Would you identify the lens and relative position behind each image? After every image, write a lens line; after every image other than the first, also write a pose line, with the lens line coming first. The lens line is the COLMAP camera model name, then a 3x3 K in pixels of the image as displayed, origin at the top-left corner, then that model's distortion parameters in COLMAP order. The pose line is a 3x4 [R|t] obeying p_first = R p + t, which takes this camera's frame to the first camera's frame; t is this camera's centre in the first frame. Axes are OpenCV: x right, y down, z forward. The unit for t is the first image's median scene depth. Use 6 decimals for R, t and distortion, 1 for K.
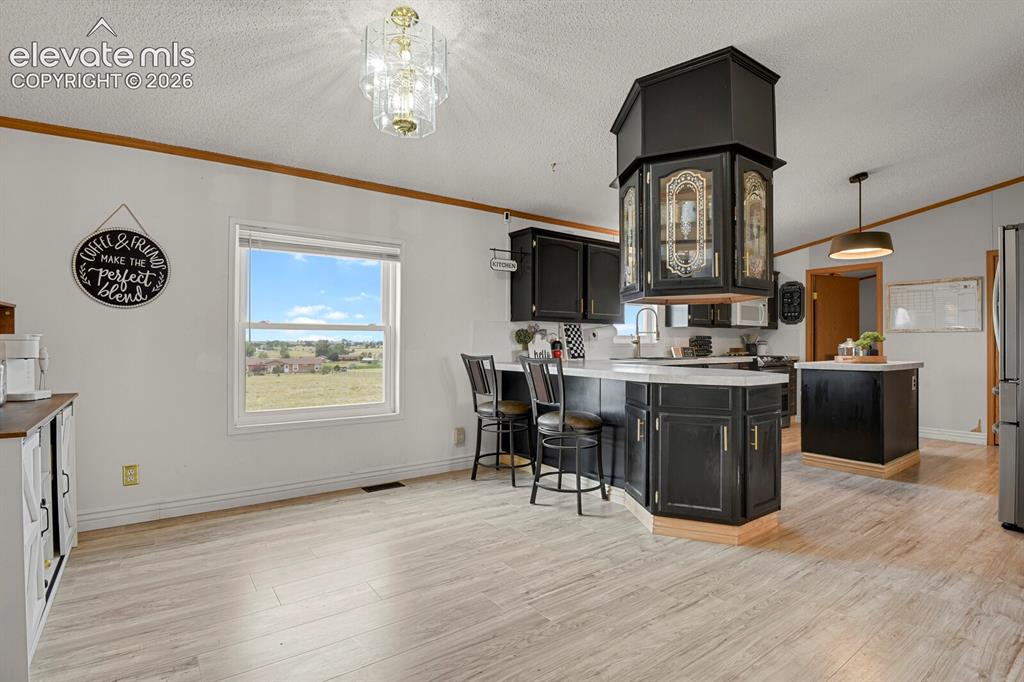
lens RADIAL K [[509.3, 0, 519.0], [0, 509.3, 339.9], [0, 0, 1]] dist [-0.025196, -0.002435]
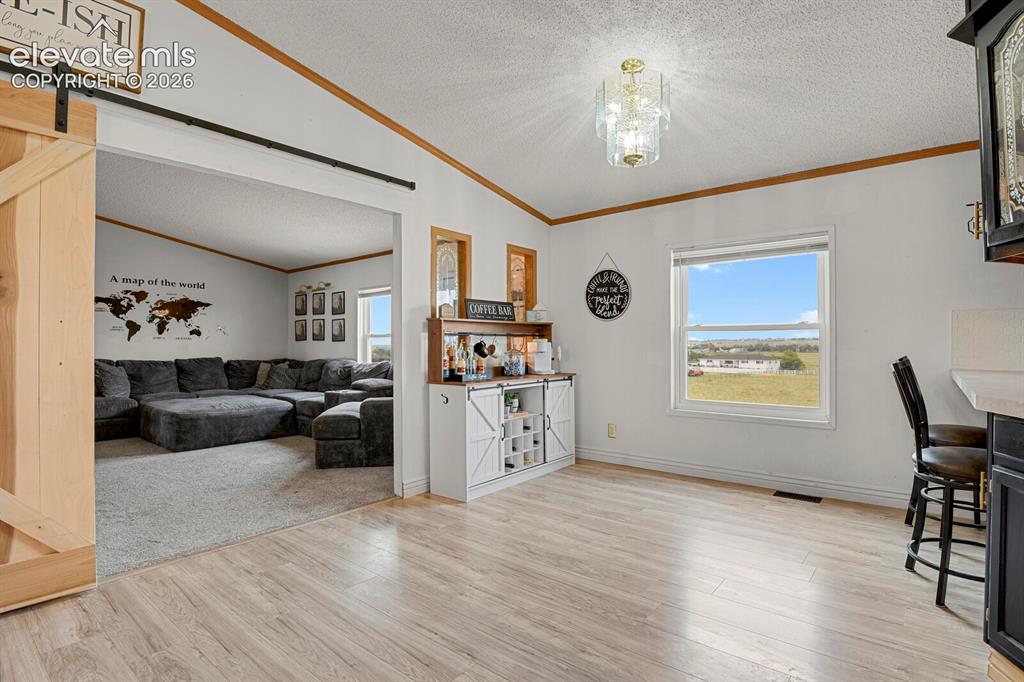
lens RADIAL K [[509.3, 0, 508.2], [0, 509.3, 339.3], [0, 0, 1]] dist [-0.025196, -0.002435]
pose [[0.233388, -0.012313, -0.972306, 0.502796], [0.006702, 0.999916, -0.011054, 0.006582], [0.972361, -0.003936, 0.233451, 0.262034]]
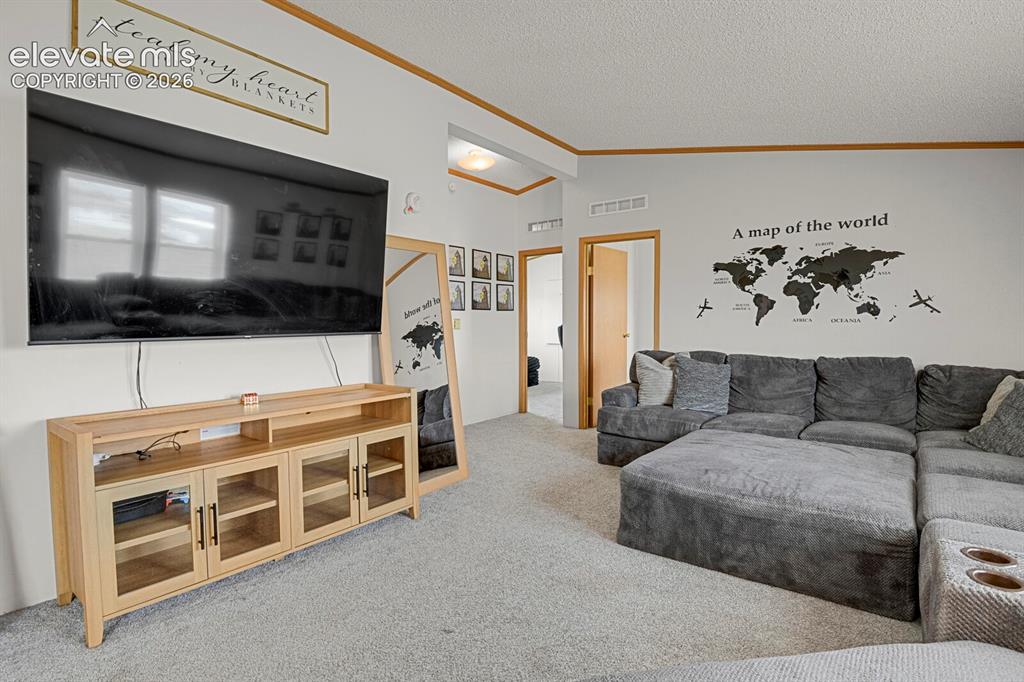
lens RADIAL K [[509.3, 0, 529.0], [0, 509.3, 341.8], [0, 0, 1]] dist [-0.025196, -0.002435]
pose [[-0.960511, 0.014642, -0.277856, -0.674154], [0.005577, 0.999427, 0.033388, -0.019299], [0.278185, 0.030520, -0.960042, 0.351375]]
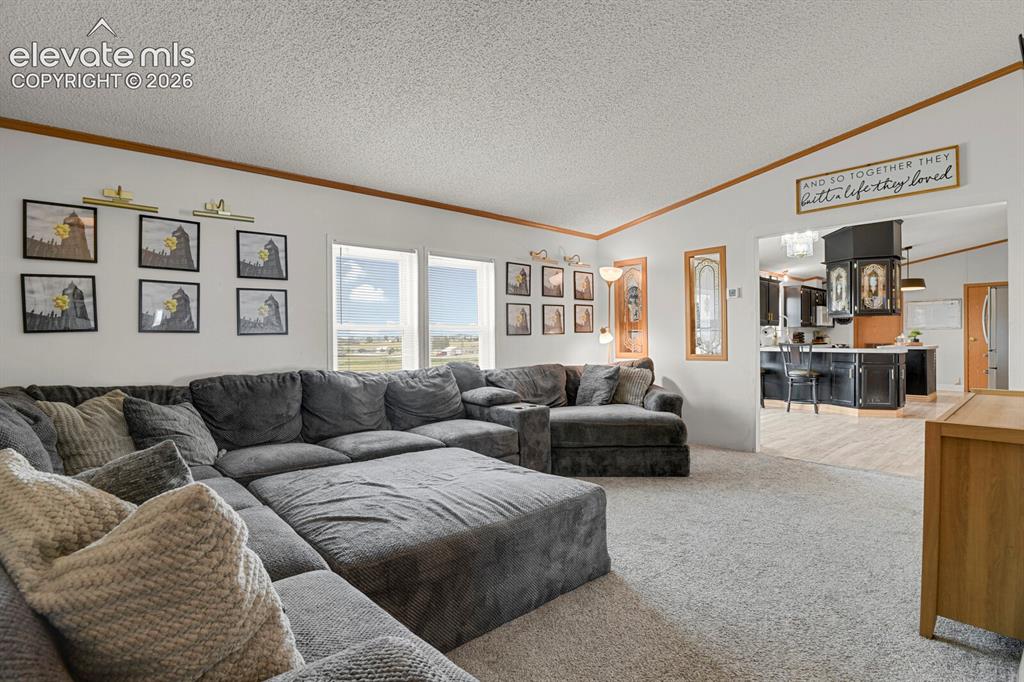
lens RADIAL K [[509.3, 0, 514.7], [0, 509.3, 339.2], [0, 0, 1]] dist [-0.025196, -0.002435]
pose [[0.995794, -0.009374, 0.091140, -1.164789], [0.008927, 0.999946, 0.005315, -0.004582], [-0.091185, -0.004479, 0.995824, -0.894248]]
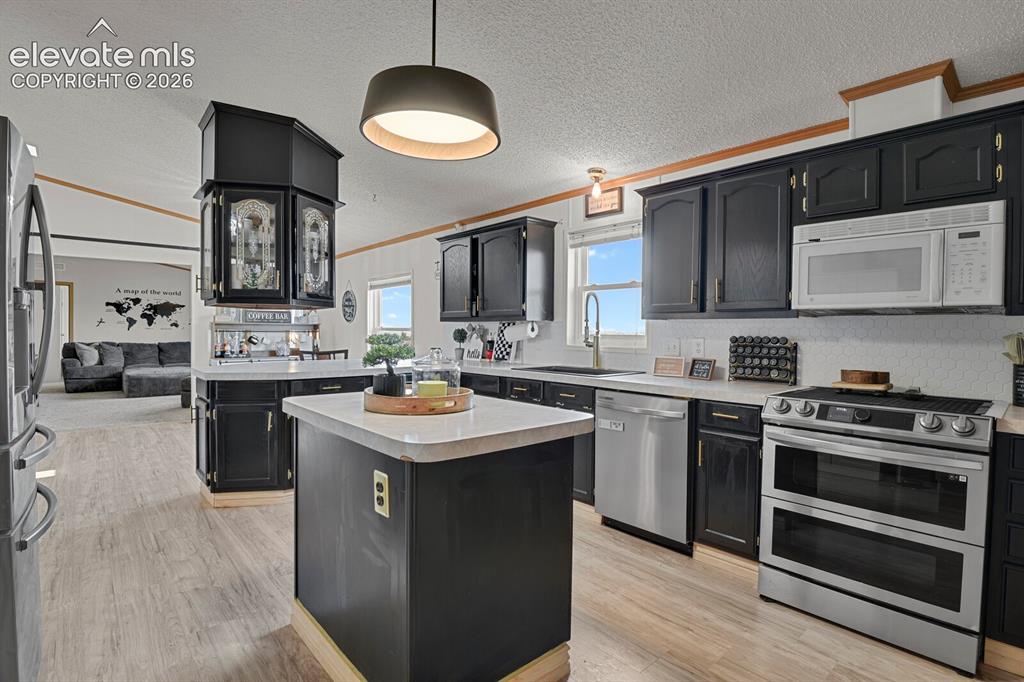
lens RADIAL K [[509.3, 0, 513.7], [0, 509.3, 339.1], [0, 0, 1]] dist [-0.025196, -0.002435]
pose [[0.068273, 0.016579, -0.997529, 1.331560], [-0.003779, 0.999859, 0.016359, -0.020737], [0.997660, 0.002653, 0.068326, 1.267684]]
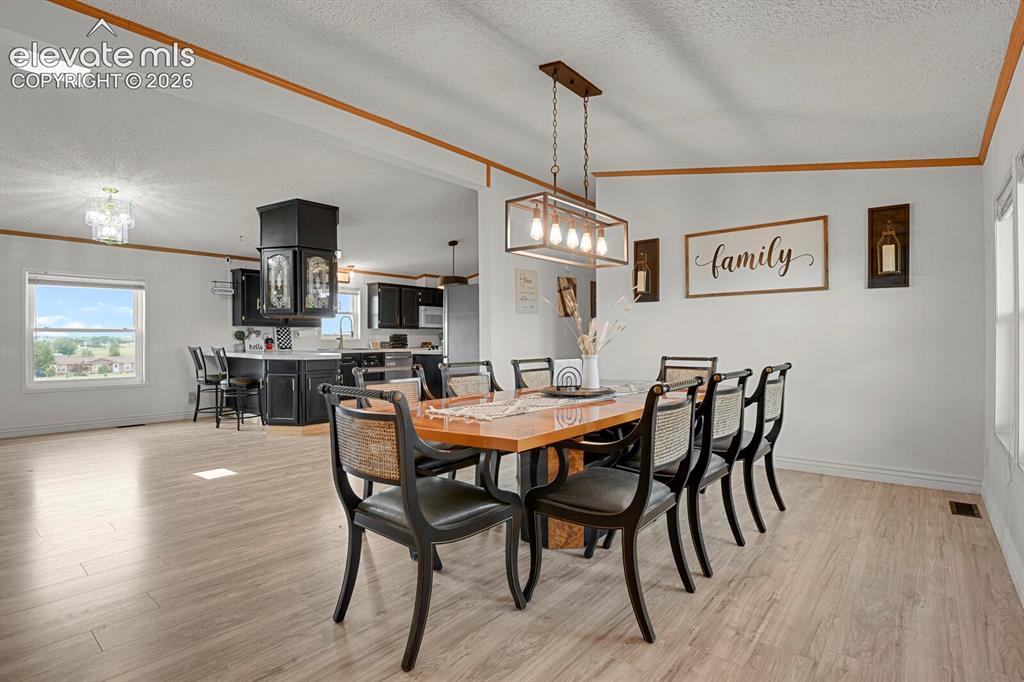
lens RADIAL K [[509.3, 0, 516.6], [0, 509.3, 336.4], [0, 0, 1]] dist [-0.025196, -0.002435]
pose [[0.970939, -0.001353, 0.239323, 0.570198], [0.000821, 0.999997, 0.002325, -0.007985], [-0.239326, -0.002061, 0.970937, -0.900579]]
